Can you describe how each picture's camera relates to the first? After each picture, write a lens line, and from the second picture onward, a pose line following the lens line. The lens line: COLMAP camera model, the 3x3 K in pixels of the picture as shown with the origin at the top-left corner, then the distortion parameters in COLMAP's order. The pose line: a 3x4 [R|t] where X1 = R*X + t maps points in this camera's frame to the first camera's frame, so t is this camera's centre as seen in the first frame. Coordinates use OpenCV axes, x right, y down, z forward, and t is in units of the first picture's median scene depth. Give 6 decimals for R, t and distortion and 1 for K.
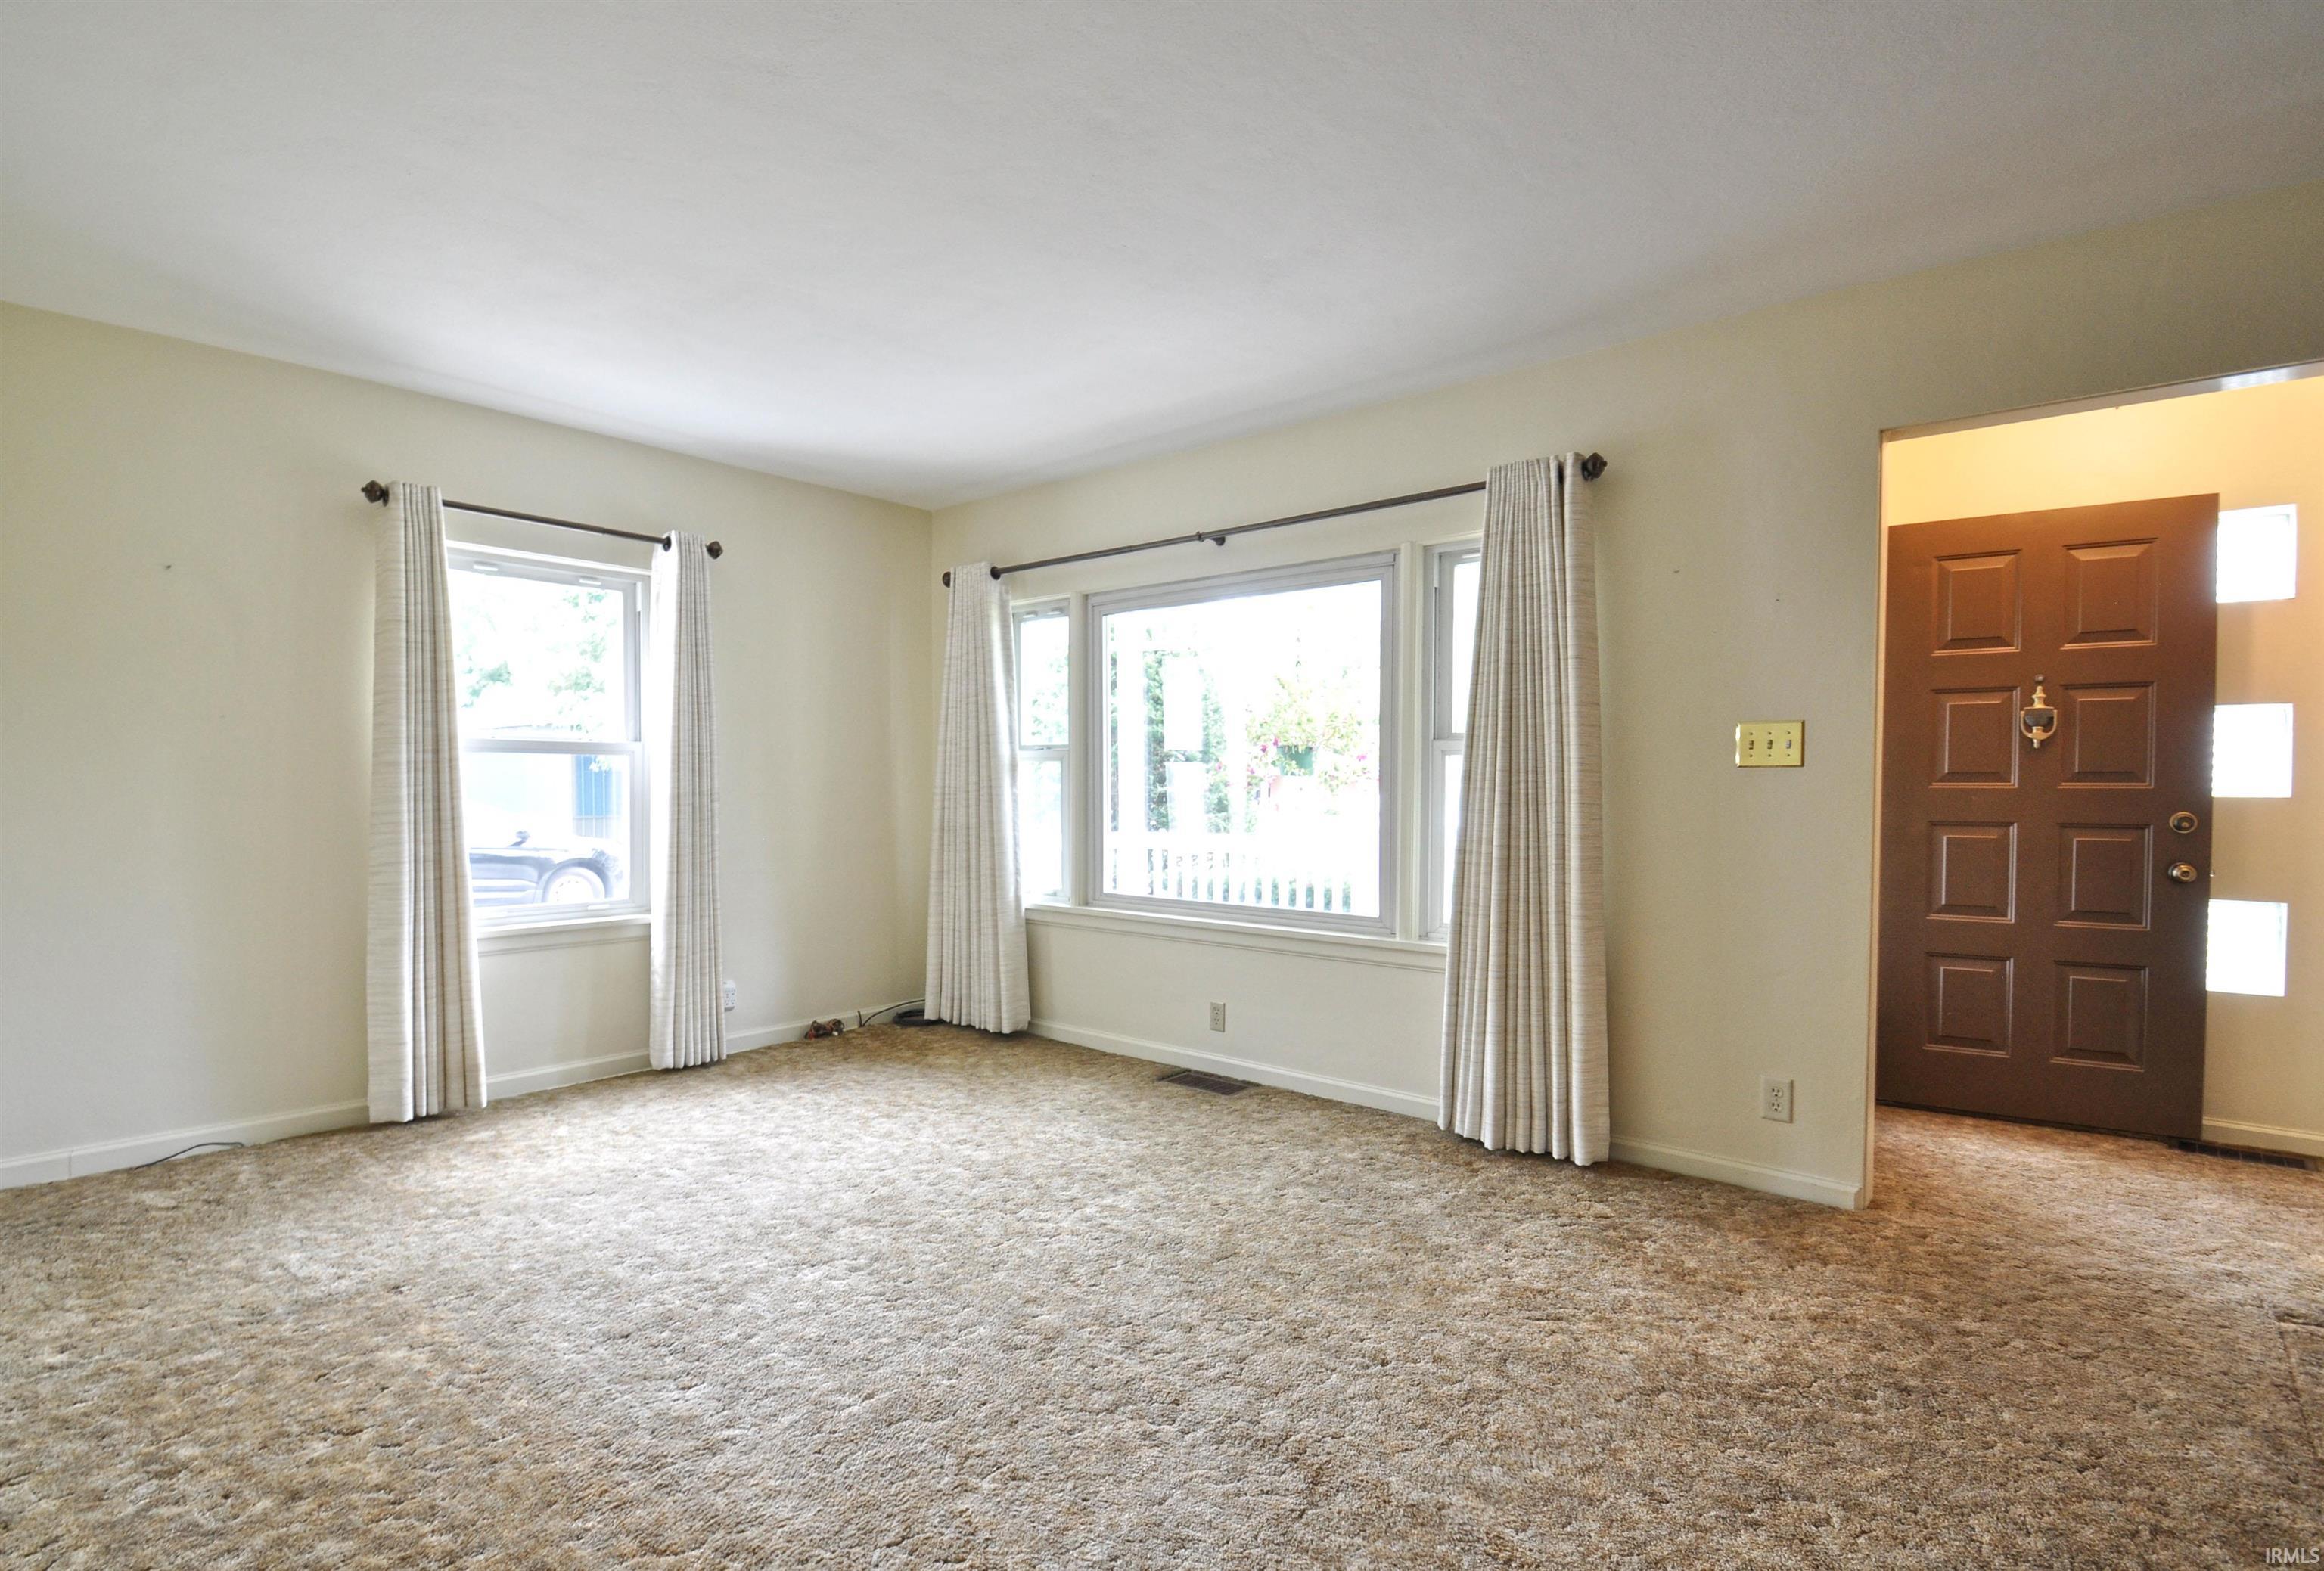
lens RADIAL K [[1124.6, 0, 1150.6], [0, 1124.6, 817.1], [0, 0, 1]] dist [-0.020312, -0.000803]
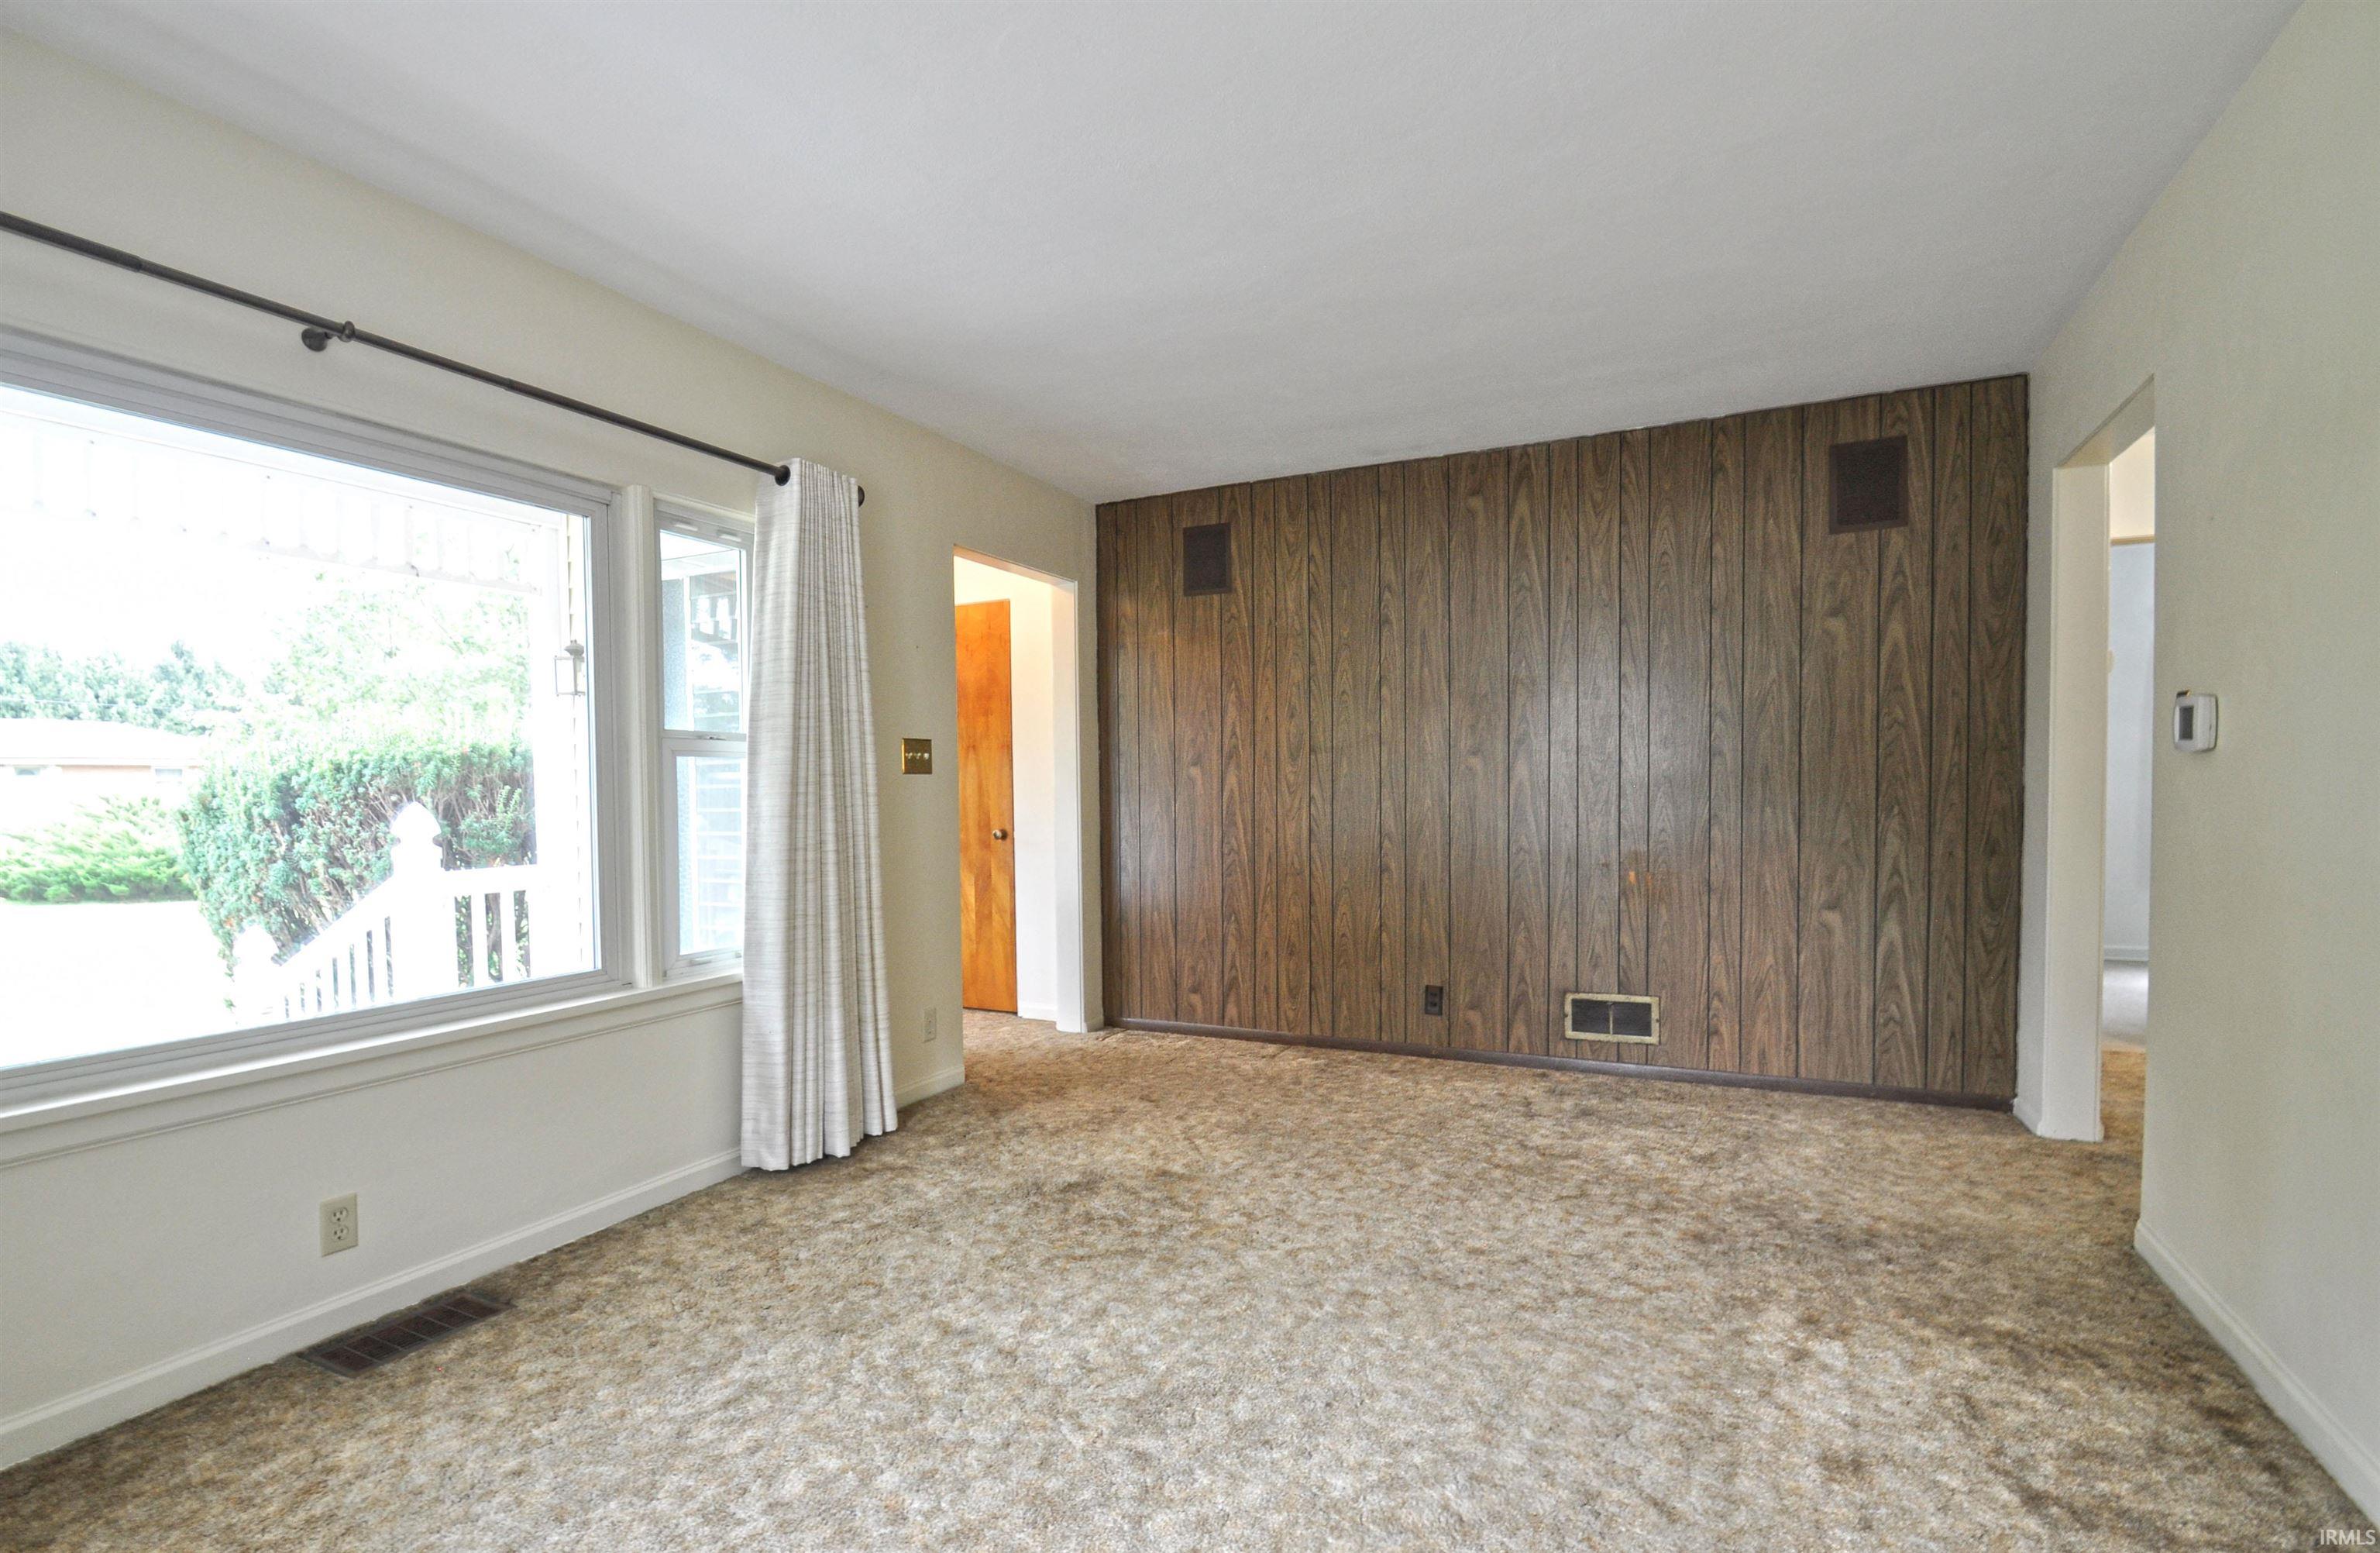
lens RADIAL K [[1095.1, 0, 1178.9], [0, 1095.1, 817.4], [0, 0, 1]] dist [-0.000146, 0.000047]
pose [[-0.255755, -0.030122, 0.966272, -0.648375], [0.035696, 0.998539, 0.040576, -0.029714], [-0.966082, 0.044870, -0.254306, 0.873328]]
